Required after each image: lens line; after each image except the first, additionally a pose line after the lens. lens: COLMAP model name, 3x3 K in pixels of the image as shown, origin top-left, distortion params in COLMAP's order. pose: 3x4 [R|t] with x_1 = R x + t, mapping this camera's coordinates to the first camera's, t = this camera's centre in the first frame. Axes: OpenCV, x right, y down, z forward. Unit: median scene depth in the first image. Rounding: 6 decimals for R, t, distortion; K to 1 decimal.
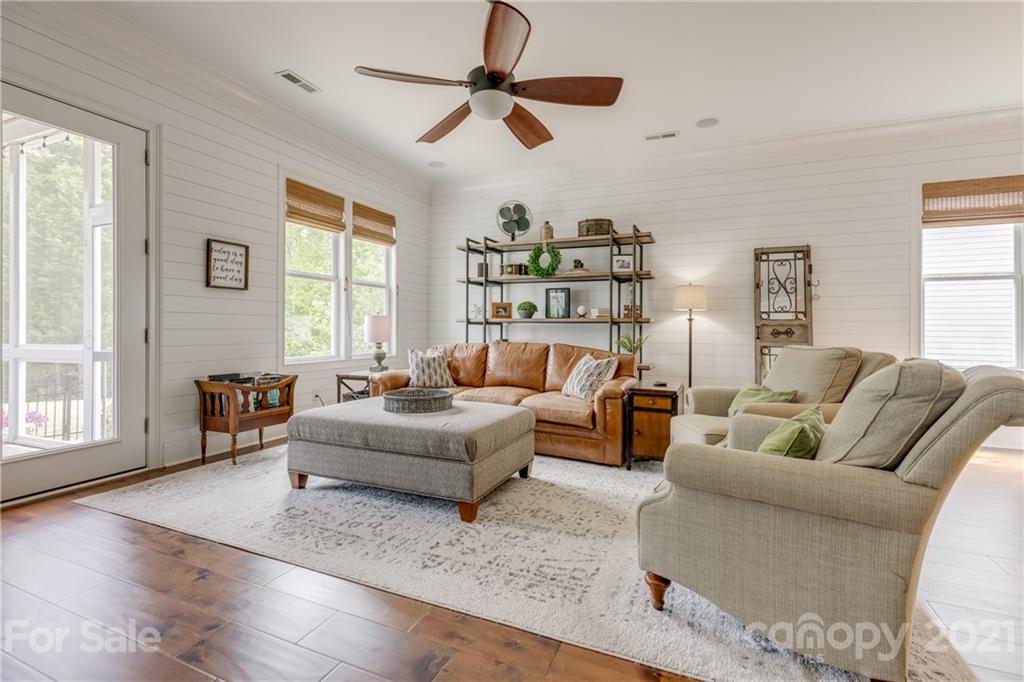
lens RADIAL K [[459.9, 0, 521.2], [0, 459.9, 331.7], [0, 0, 1]] dist [0.002530, -0.000538]
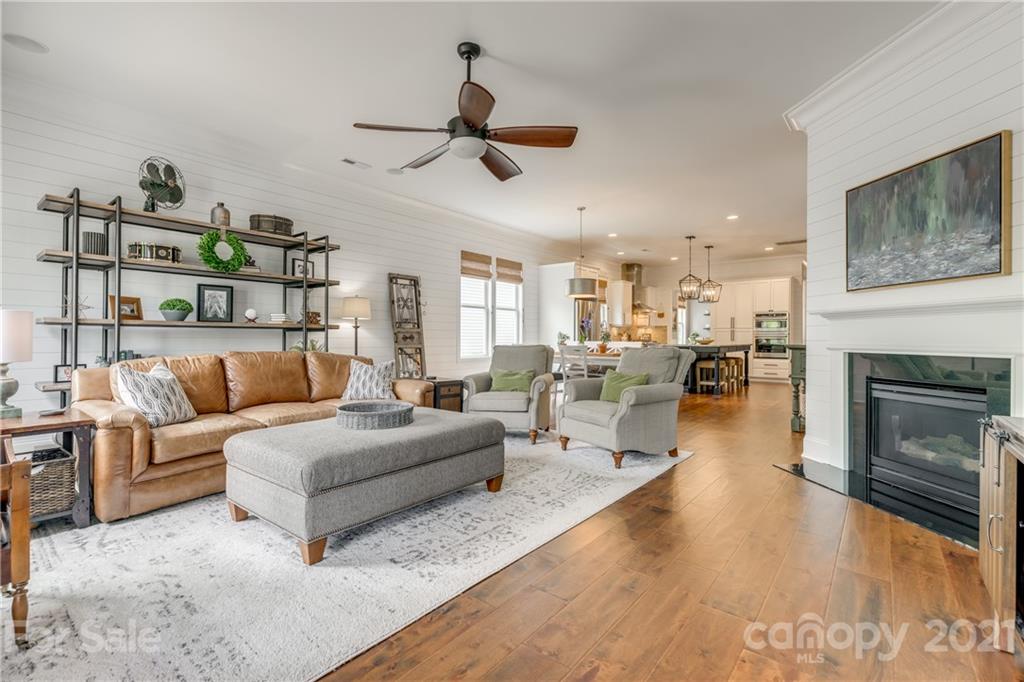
lens RADIAL K [[459.9, 0, 514.9], [0, 459.9, 338.3], [0, 0, 1]] dist [0.002530, -0.000538]
pose [[0.273496, -0.007530, 0.961844, -0.723991], [0.004932, 0.999967, 0.006426, -0.003971], [-0.961861, 0.002987, 0.273524, 0.344186]]
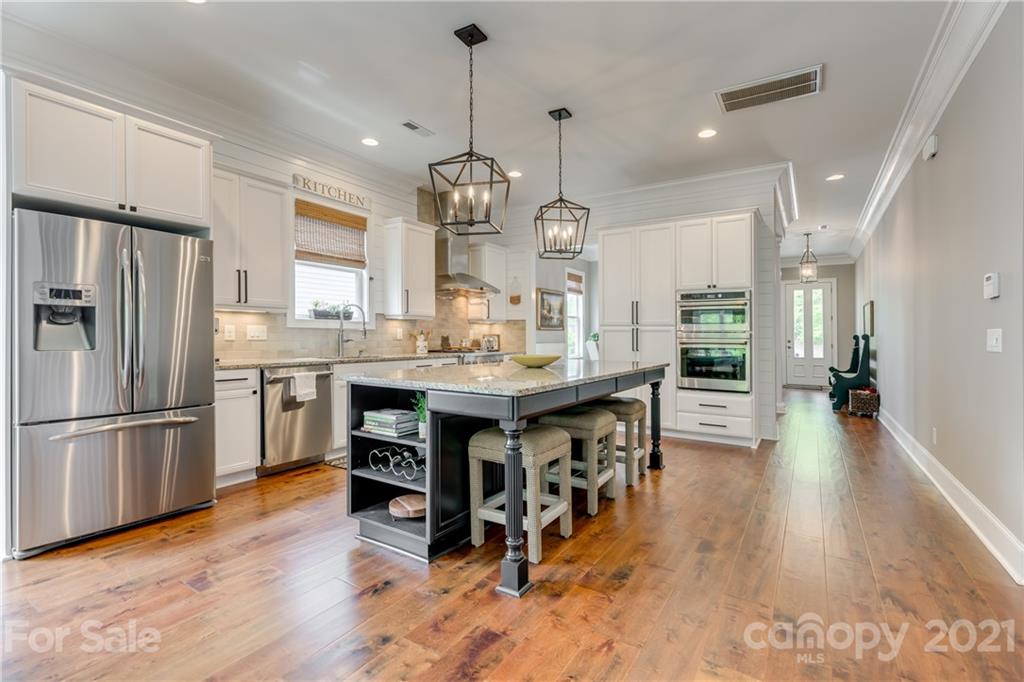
lens RADIAL K [[459.9, 0, 518.1], [0, 459.9, 326.2], [0, 0, 1]] dist [0.002530, -0.000538]
pose [[0.164970, 0.014862, 0.986187, 0.836042], [-0.000709, 0.999888, -0.014950, -0.015604], [-0.986298, 0.001767, 0.164962, -0.017716]]
